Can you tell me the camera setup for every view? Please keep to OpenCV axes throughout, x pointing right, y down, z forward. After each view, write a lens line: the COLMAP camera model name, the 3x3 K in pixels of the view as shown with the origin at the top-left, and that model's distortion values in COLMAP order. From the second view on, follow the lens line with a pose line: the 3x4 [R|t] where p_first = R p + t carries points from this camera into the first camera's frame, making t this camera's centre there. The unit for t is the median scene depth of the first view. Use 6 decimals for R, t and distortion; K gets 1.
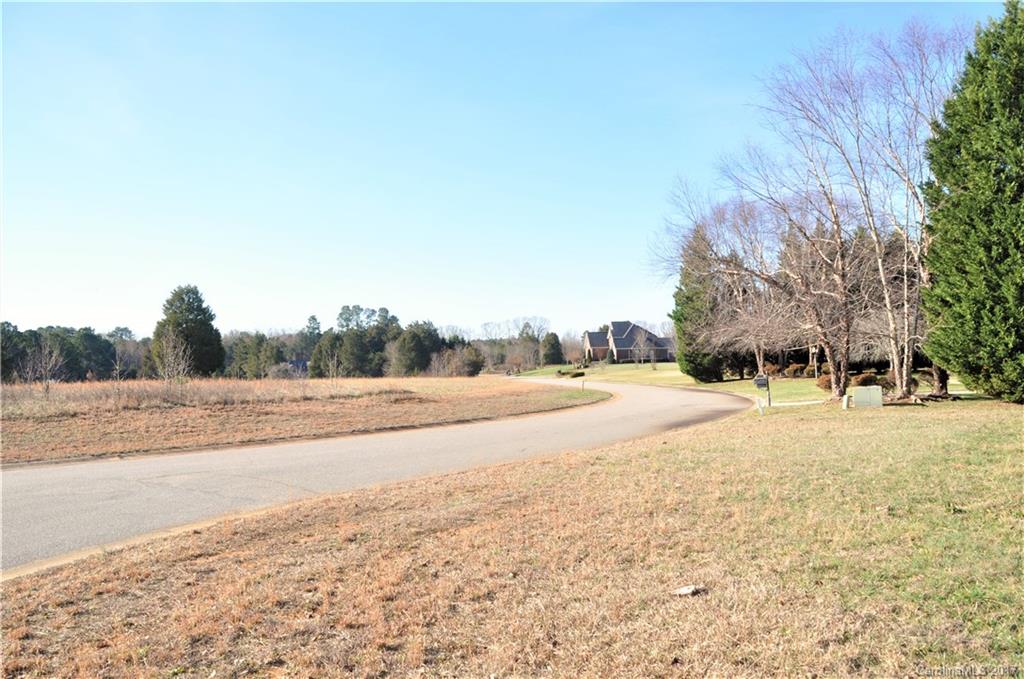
lens RADIAL K [[834.6, 0, 514.2], [0, 834.6, 359.4], [0, 0, 1]] dist [-0.195157, 0.203821]
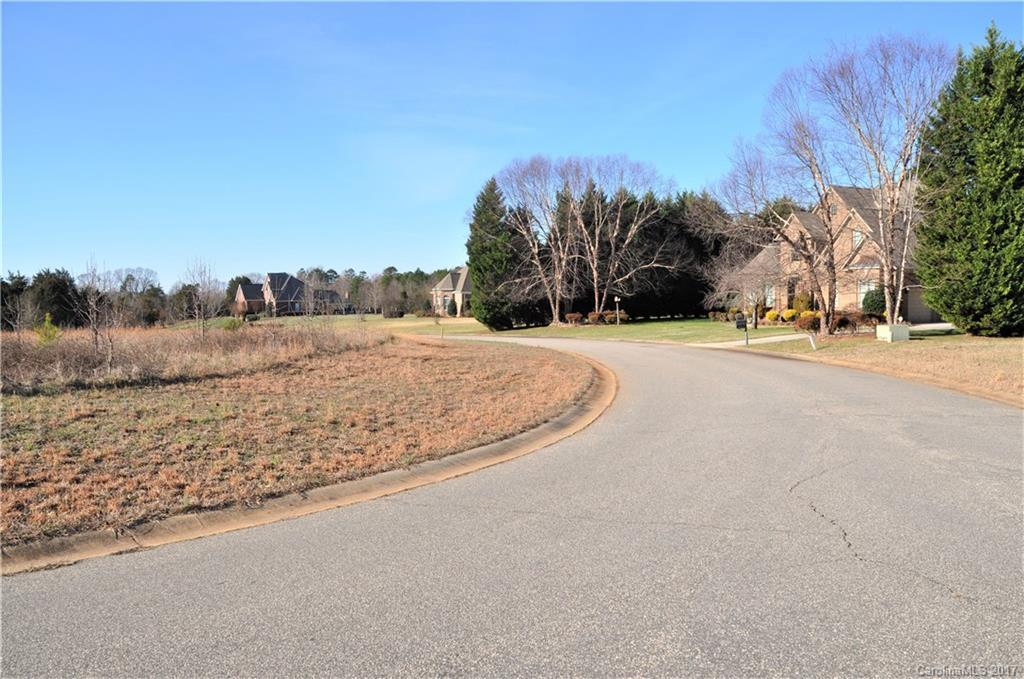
lens RADIAL K [[834.6, 0, 514.2], [0, 834.6, 359.4], [0, 0, 1]] dist [-0.195157, 0.203821]
pose [[0.879071, -0.026795, 0.475938, -0.248538], [0.000561, 0.998476, 0.055178, 0.006289], [-0.476691, -0.048238, 0.877746, 0.062686]]
